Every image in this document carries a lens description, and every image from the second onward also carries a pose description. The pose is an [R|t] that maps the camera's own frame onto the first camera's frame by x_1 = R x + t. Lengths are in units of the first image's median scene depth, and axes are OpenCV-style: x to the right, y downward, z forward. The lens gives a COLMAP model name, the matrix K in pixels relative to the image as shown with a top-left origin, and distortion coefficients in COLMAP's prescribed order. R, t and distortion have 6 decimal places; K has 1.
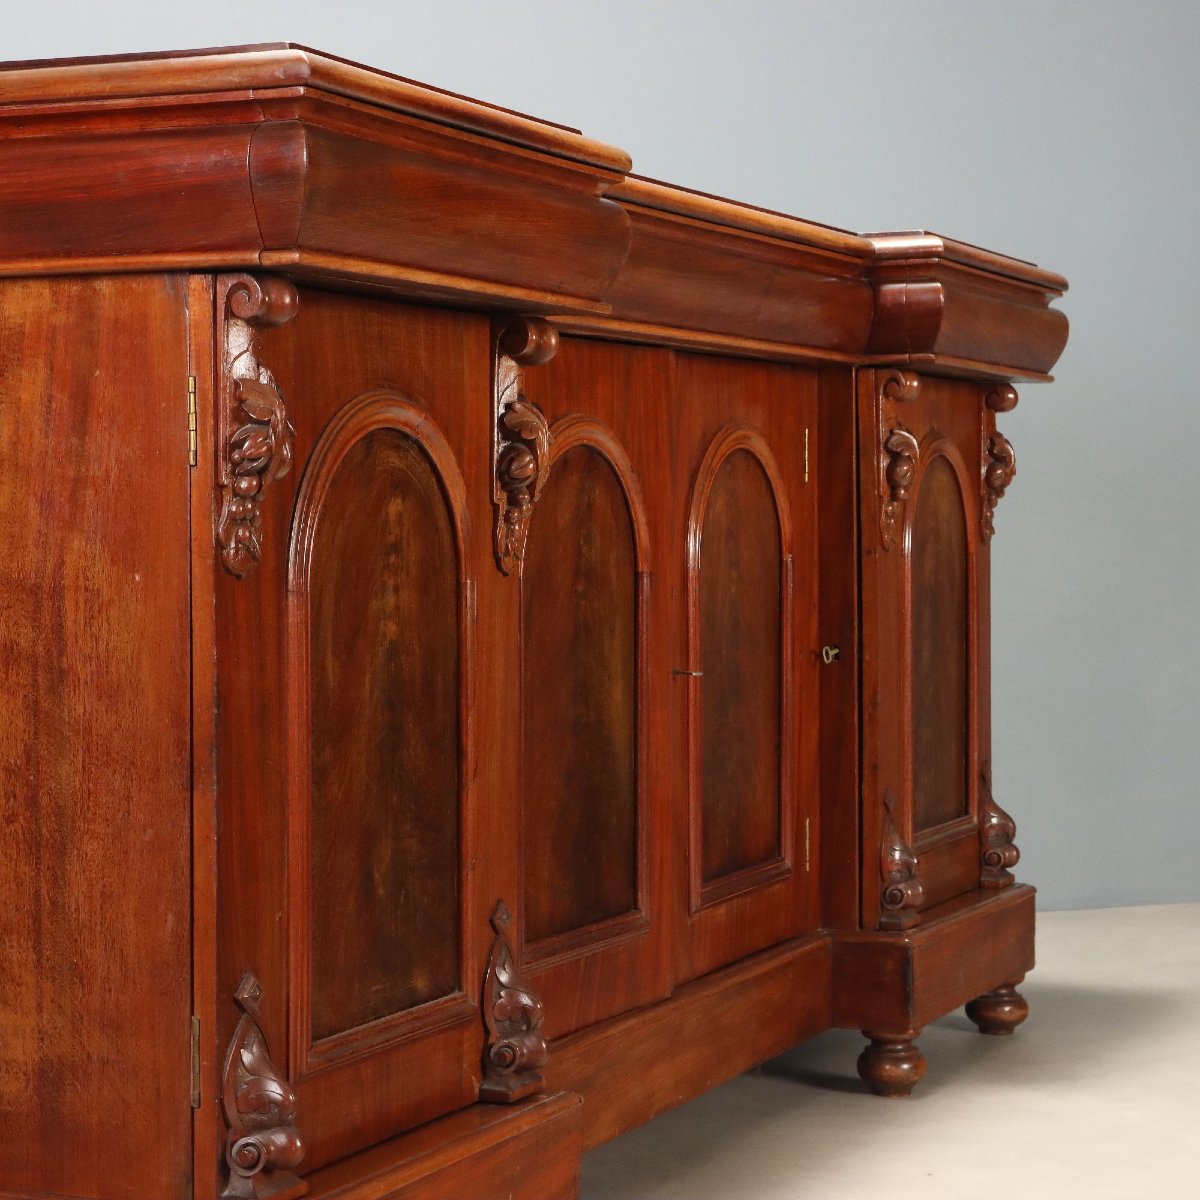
lens RADIAL K [[2899.4, 0, 600.0], [0, 2899.4, 600.0], [0, 0, 1]] dist [-0.004594, 0.345187]
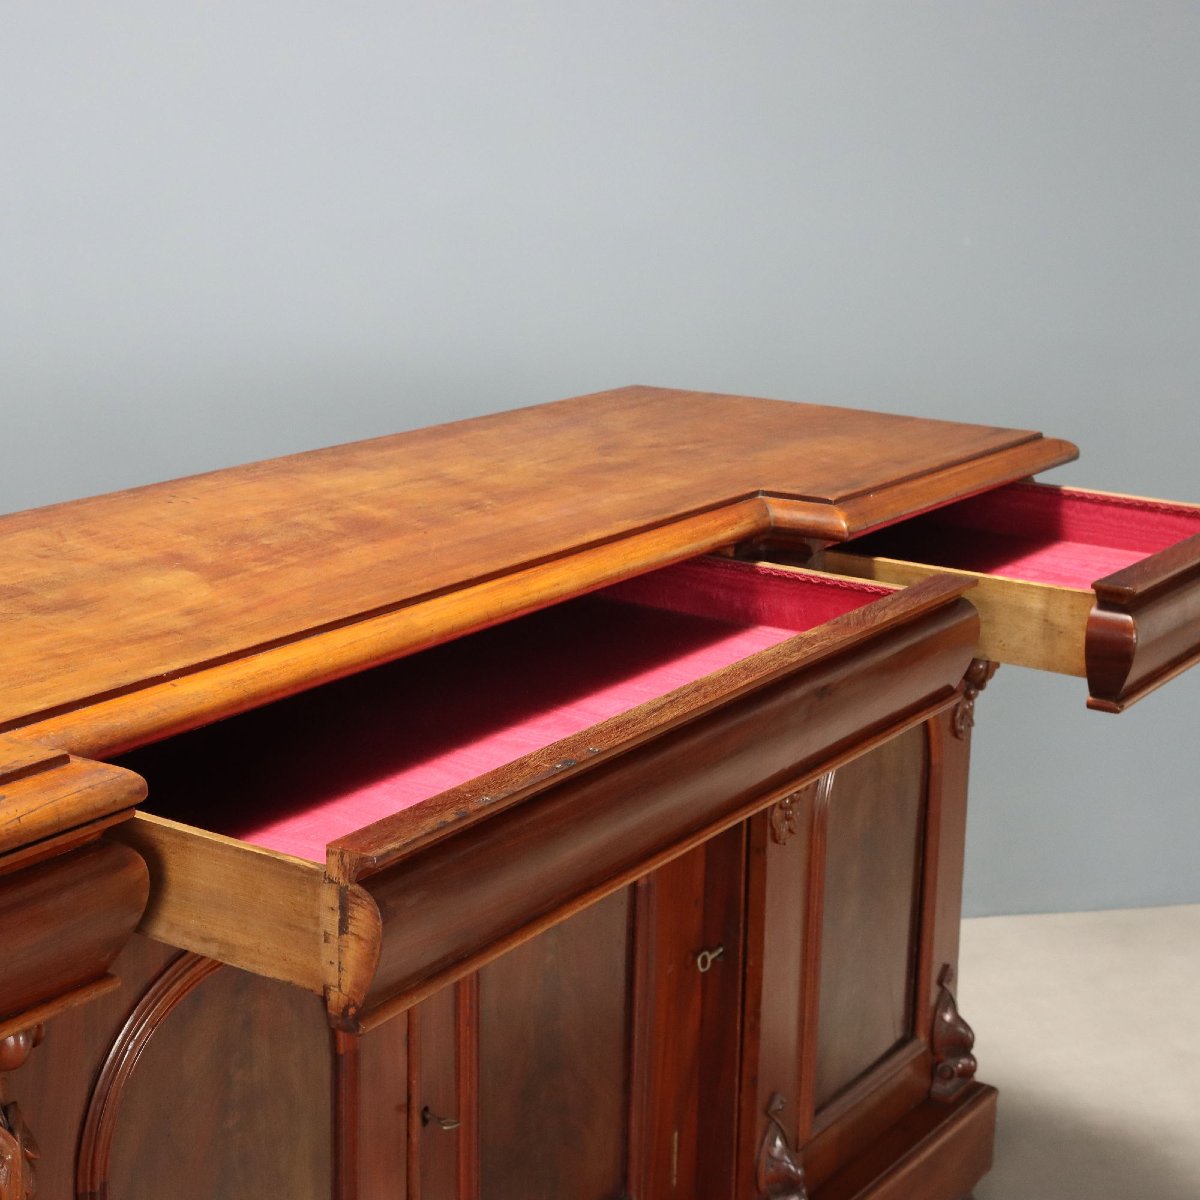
lens RADIAL K [[2229.2, 0, 600.0], [0, 2229.2, 600.0], [0, 0, 1]] dist [-0.011054, -0.042624]
pose [[0.983297, 0.065410, -0.169850, 0.221114], [-0.028693, 0.977232, 0.210225, -0.327518], [0.179734, -0.201840, 0.962786, 0.521397]]
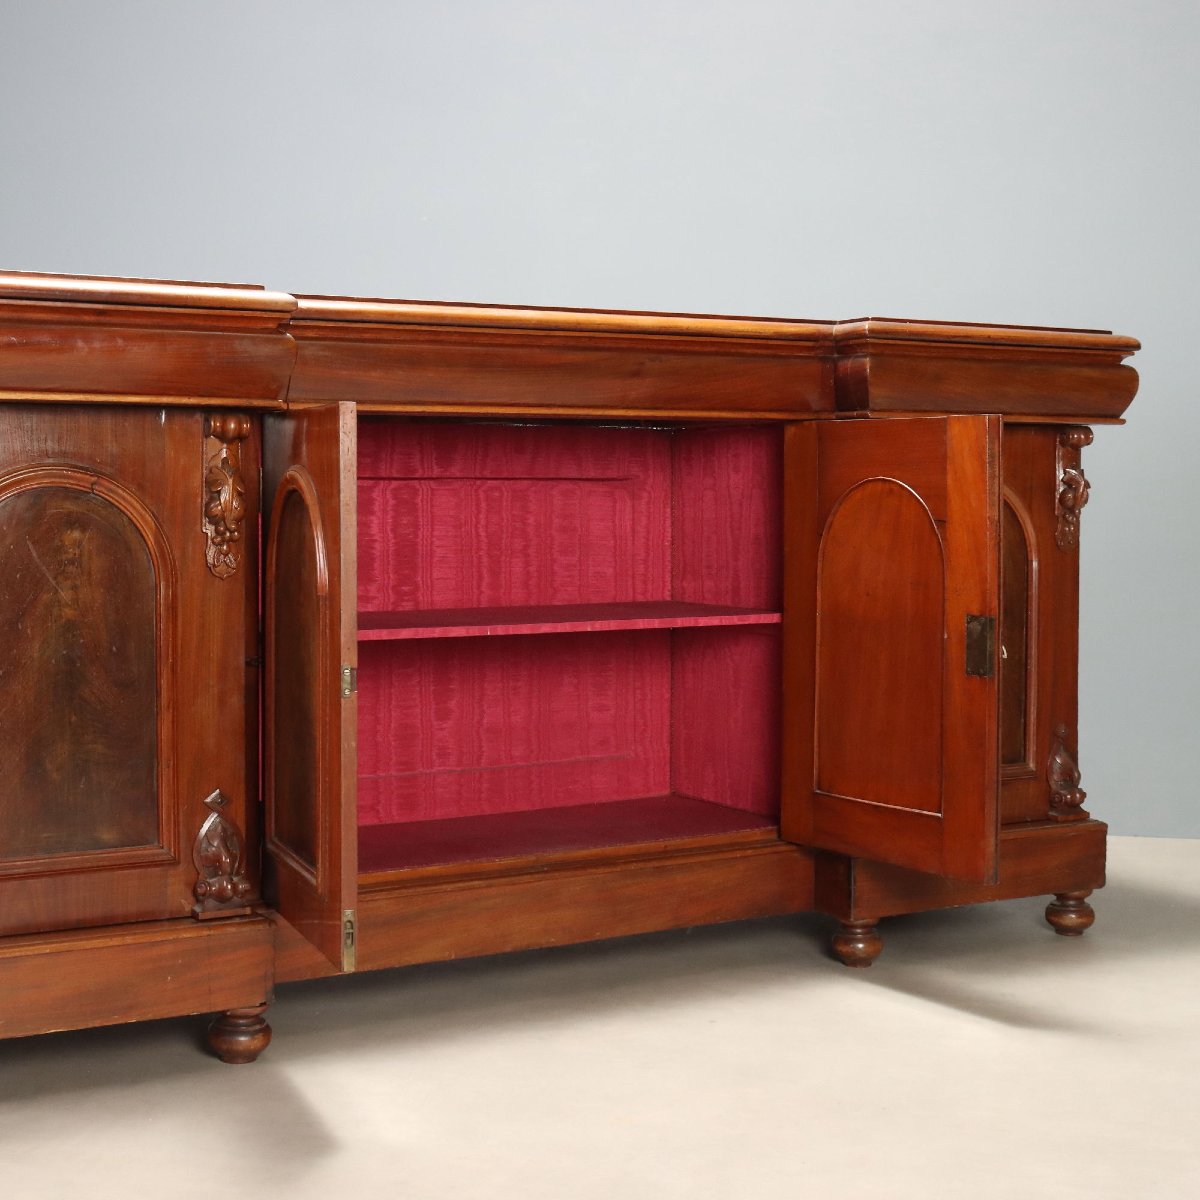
lens RADIAL K [[2013.4, 0, 600.0], [0, 2013.4, 600.0], [0, 0, 1]] dist [0.004857, -0.076875]
pose [[0.814102, 0.037818, -0.579489, 0.774470], [-0.021429, 0.999154, 0.035102, -0.040308], [0.580326, -0.016159, 0.814224, 0.255940]]
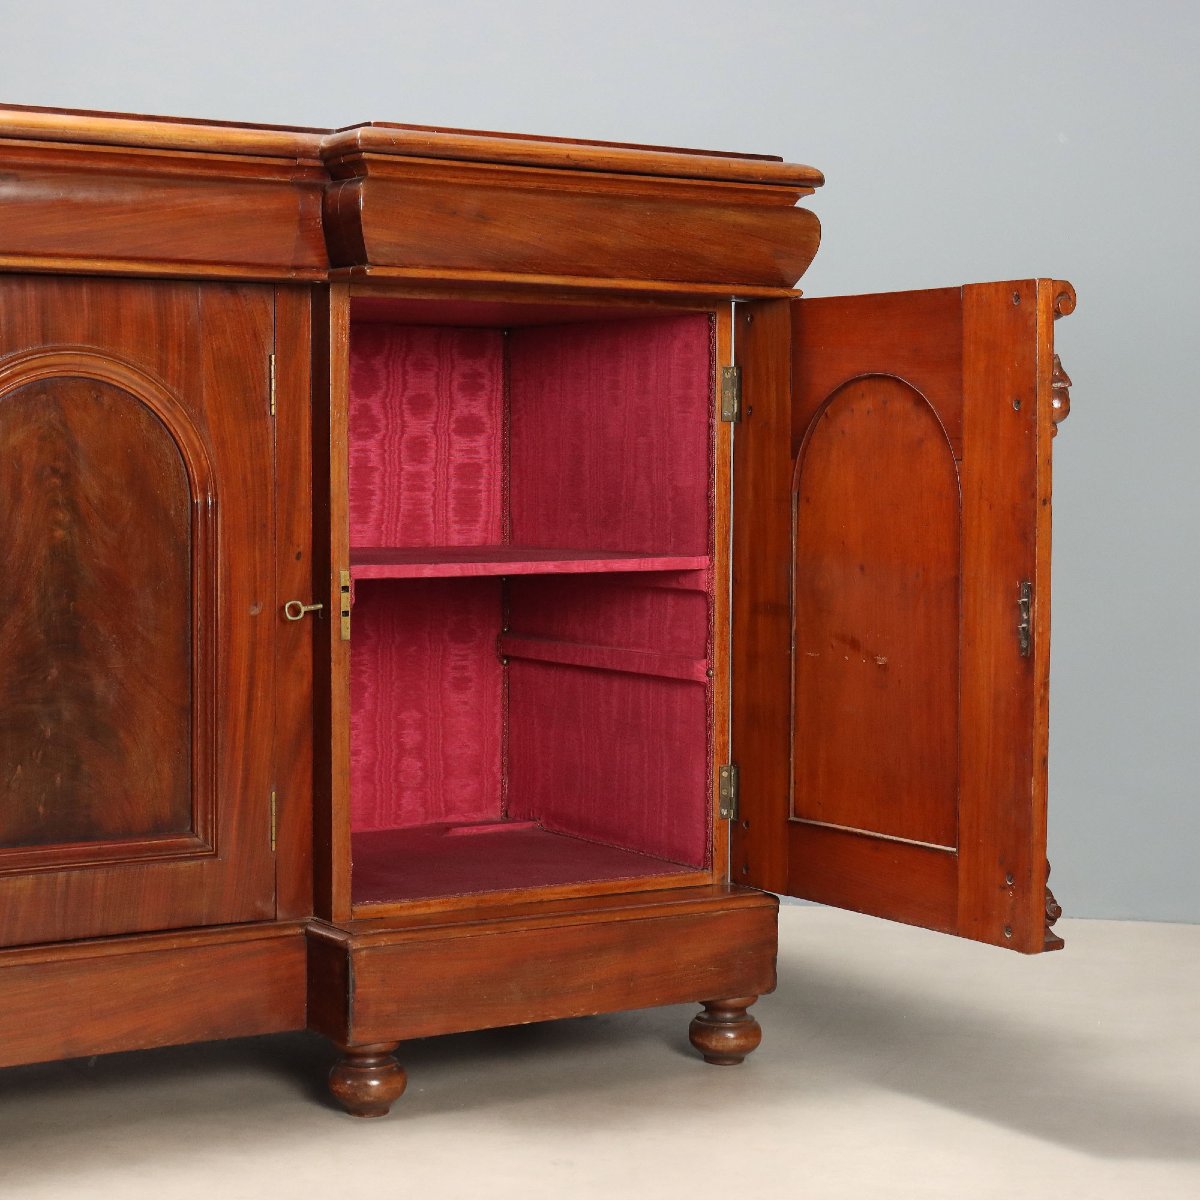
lens RADIAL K [[2527.9, 0, 600.4], [0, 2527.9, 620.3], [0, 0, 1]] dist [-0.007073, -0.088829]
pose [[0.828198, 0.045743, -0.558565, 0.838999], [-0.026785, 0.998755, 0.042077, -0.018599], [0.559795, -0.019887, 0.828393, 0.587326]]
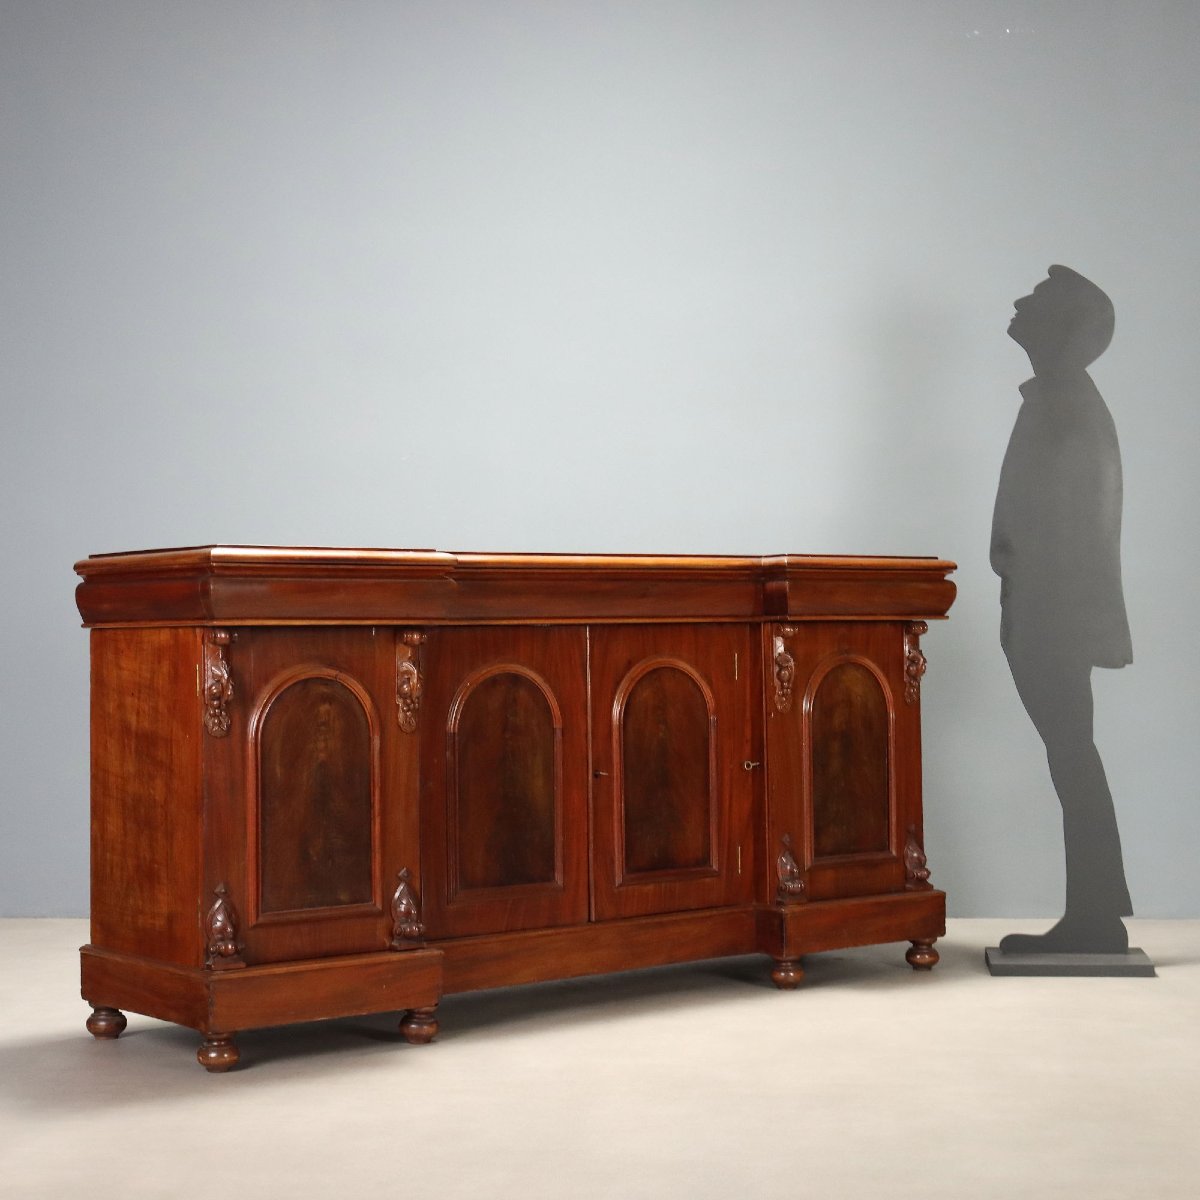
lens RADIAL K [[2229.2, 0, 600.0], [0, 2229.2, 600.0], [0, 0, 1]] dist [-0.011054, -0.042624]
pose [[0.881339, -0.015952, -0.472216, 1.026042], [-0.004021, 0.999140, -0.041256, -0.044943], [0.472468, 0.038260, 0.880517, -0.589632]]
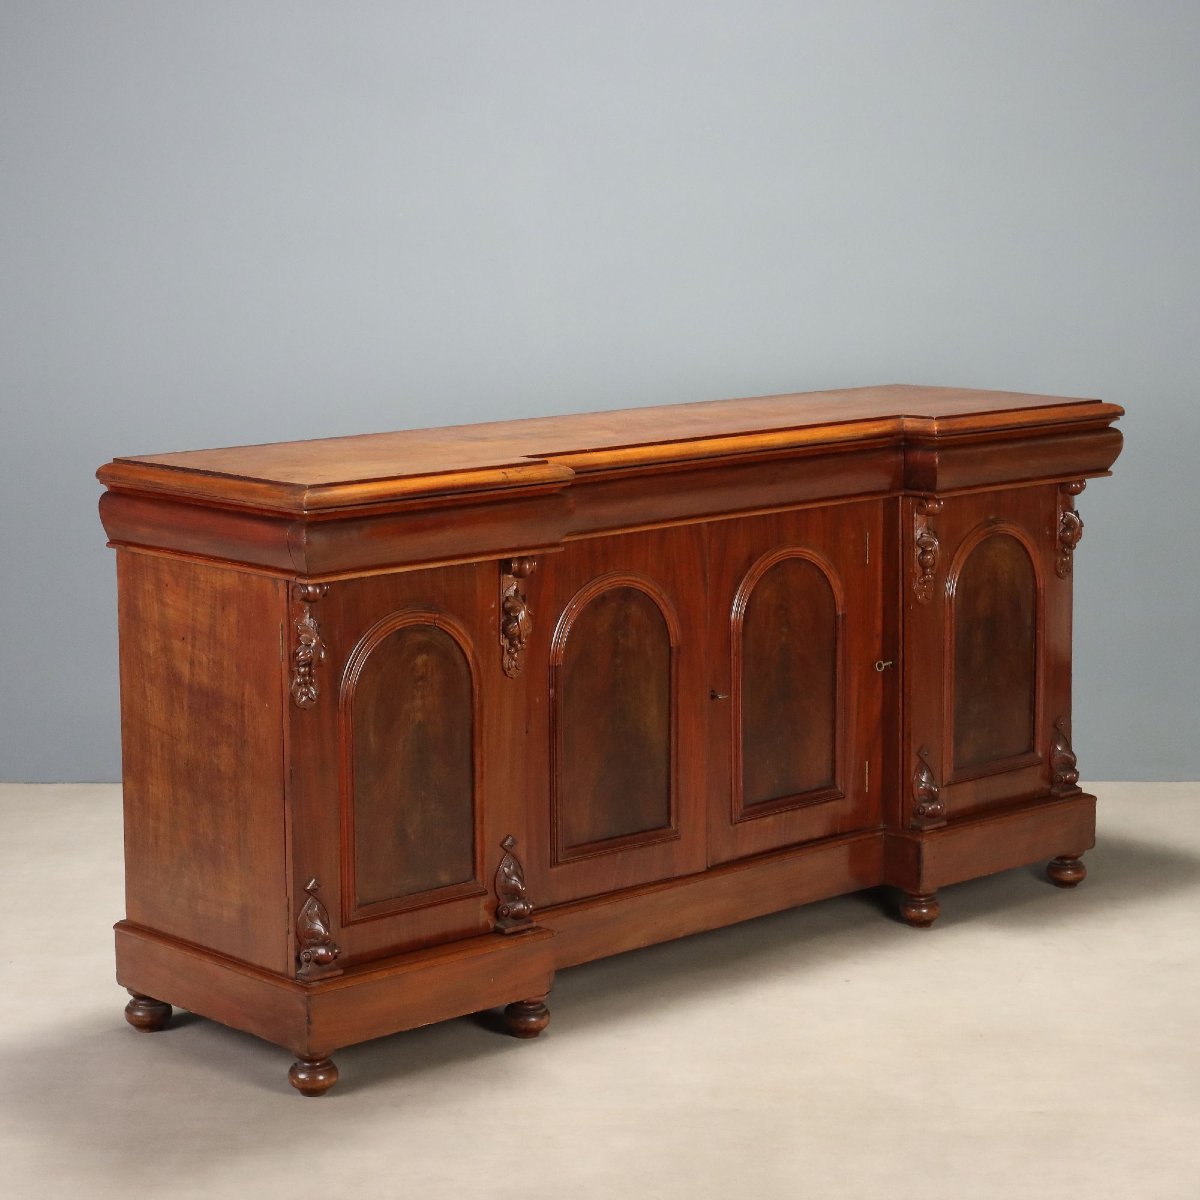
lens RADIAL K [[2899.4, 0, 600.0], [0, 2899.4, 600.0], [0, 0, 1]] dist [-0.004594, 0.345187]
pose [[0.910815, 0.060878, -0.408301, 0.874282], [-0.006987, 0.991198, 0.132204, -0.341584], [0.412755, -0.117561, 0.903223, -0.821755]]
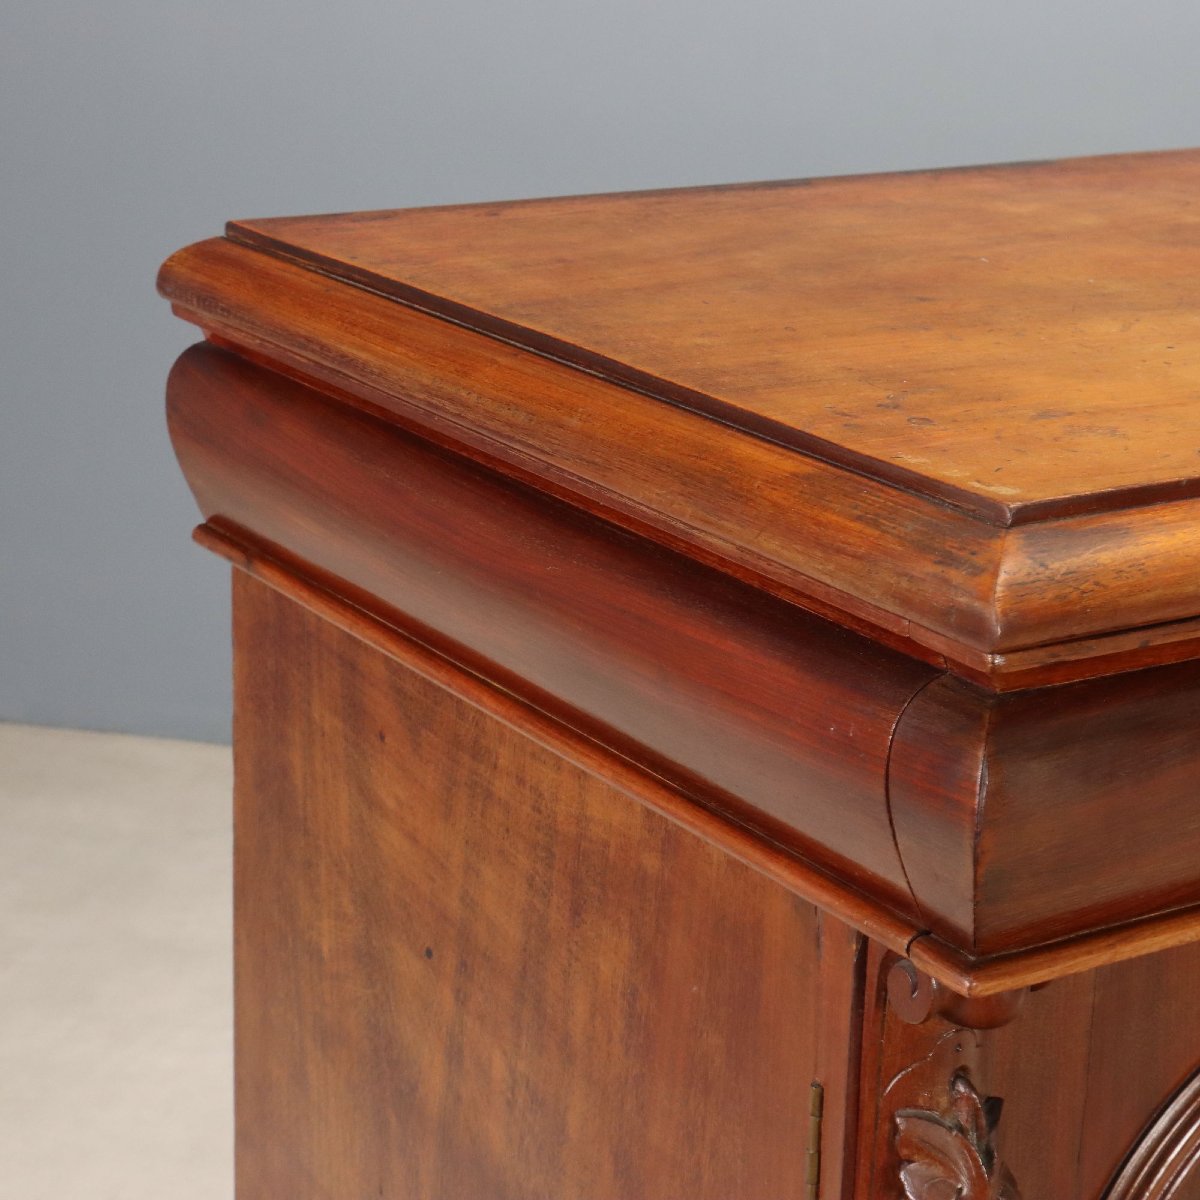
lens RADIAL K [[2899.4, 0, 600.0], [0, 2899.4, 600.0], [0, 0, 1]] dist [-0.004594, 0.345187]
pose [[0.825350, 0.188725, -0.532146, 0.066924], [-0.046043, 0.961842, 0.269705, -0.248245], [0.562741, -0.198099, 0.802546, 0.509132]]
